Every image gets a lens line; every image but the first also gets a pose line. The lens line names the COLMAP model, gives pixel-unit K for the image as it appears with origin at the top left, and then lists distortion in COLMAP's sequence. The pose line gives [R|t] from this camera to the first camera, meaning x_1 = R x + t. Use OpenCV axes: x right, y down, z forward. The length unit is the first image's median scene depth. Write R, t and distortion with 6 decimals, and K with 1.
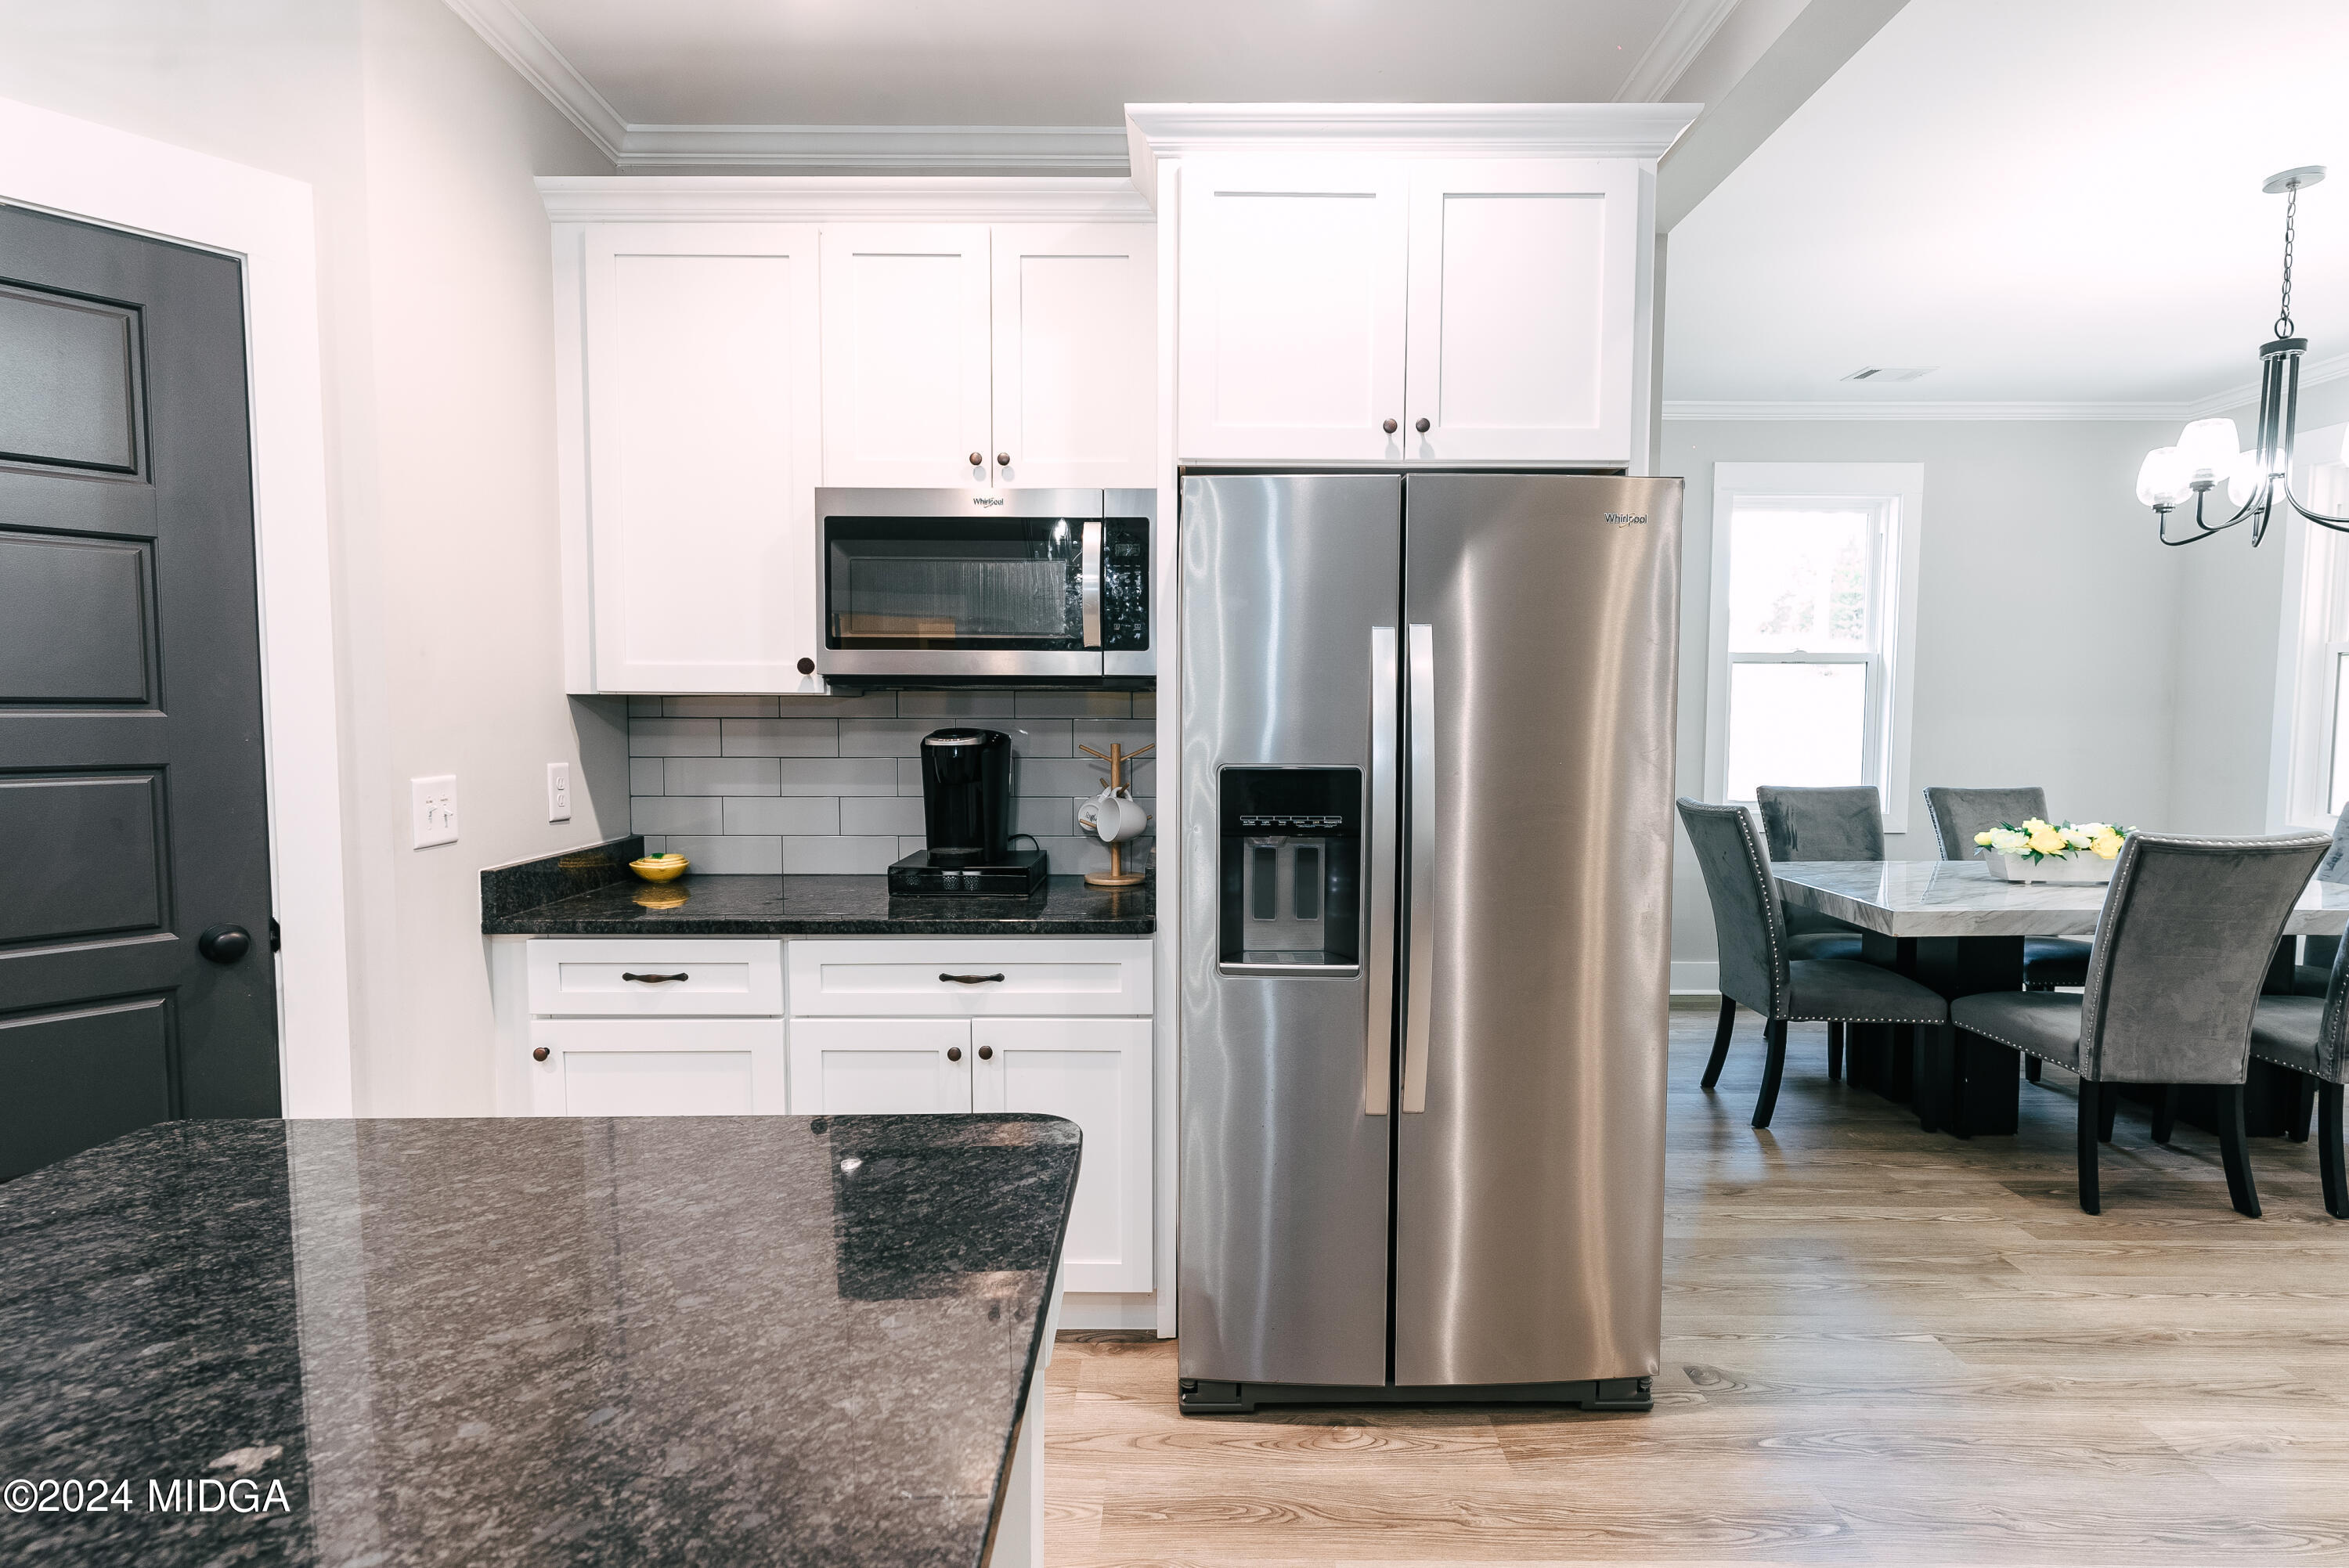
lens RADIAL K [[1153.0, 0, 1184.9], [0, 1153.0, 781.6], [0, 0, 1]] dist [0.001863, 0.003225]
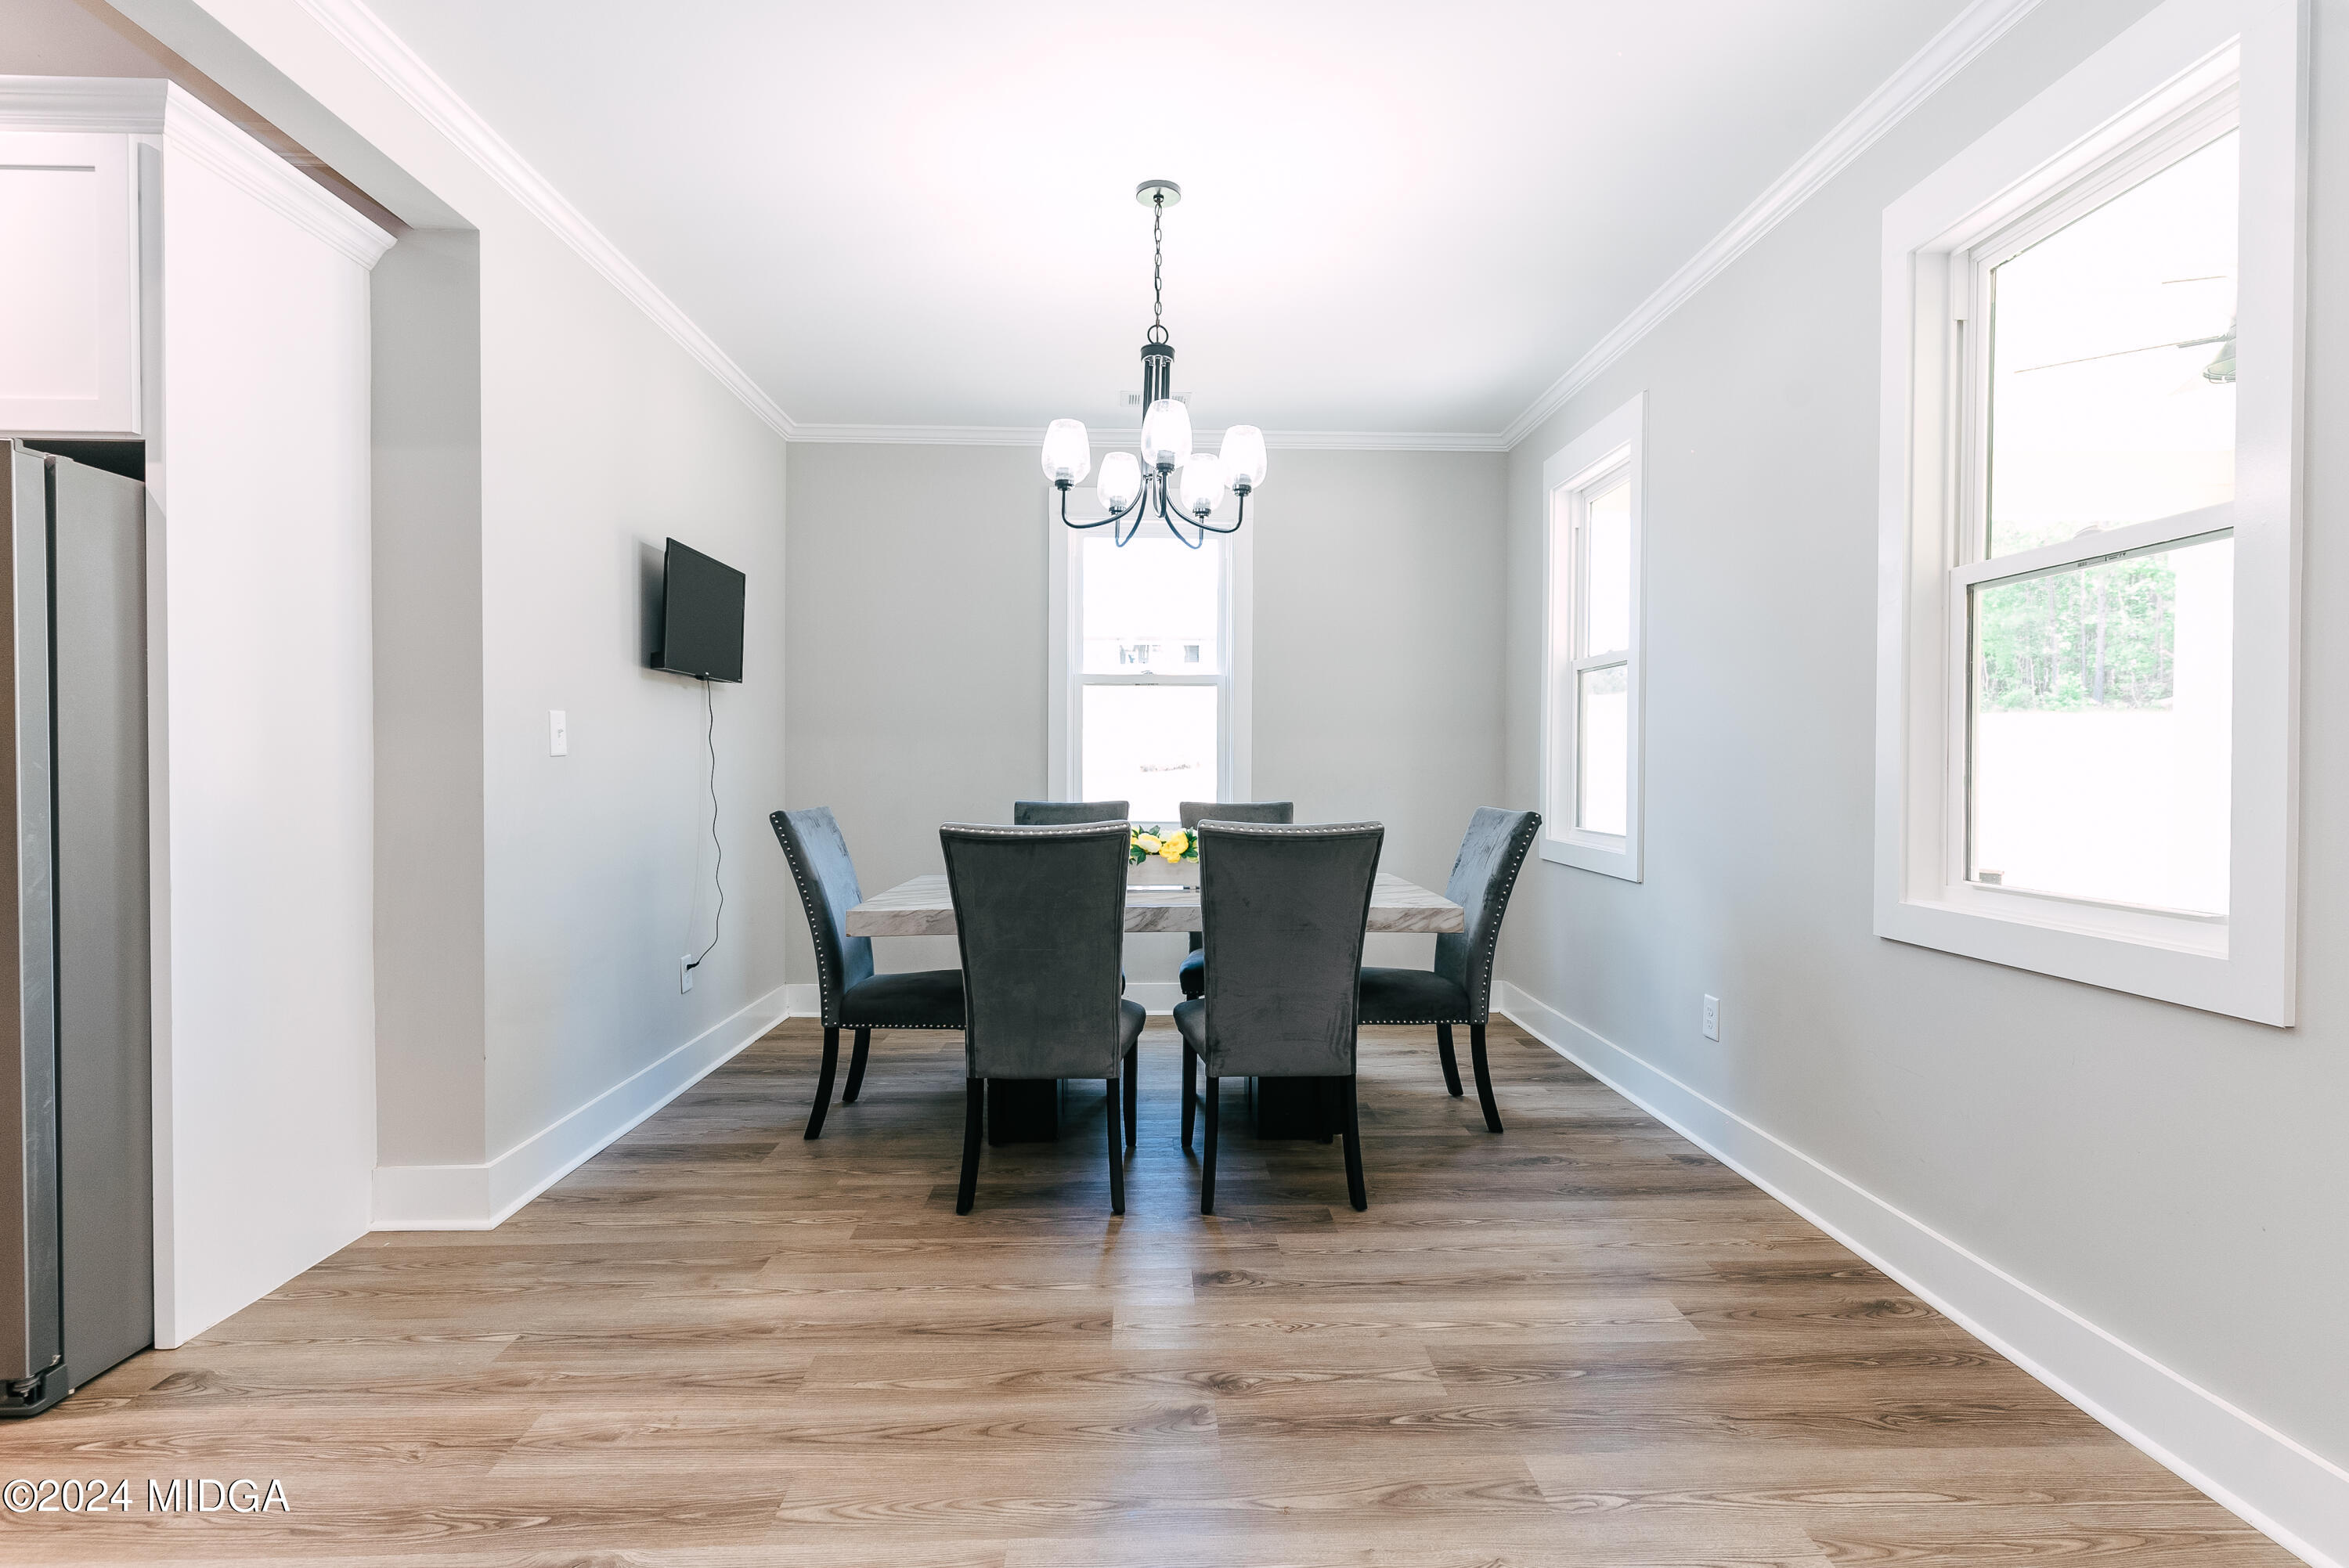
lens RADIAL K [[1153.0, 0, 1185.3], [0, 1153.0, 783.6], [0, 0, 1]] dist [0.001863, 0.003225]
pose [[0.999443, -0.002682, 0.033257, 0.999882], [0.004129, 0.999044, -0.043528, 0.053943], [-0.033109, 0.043641, 0.998499, -0.003183]]
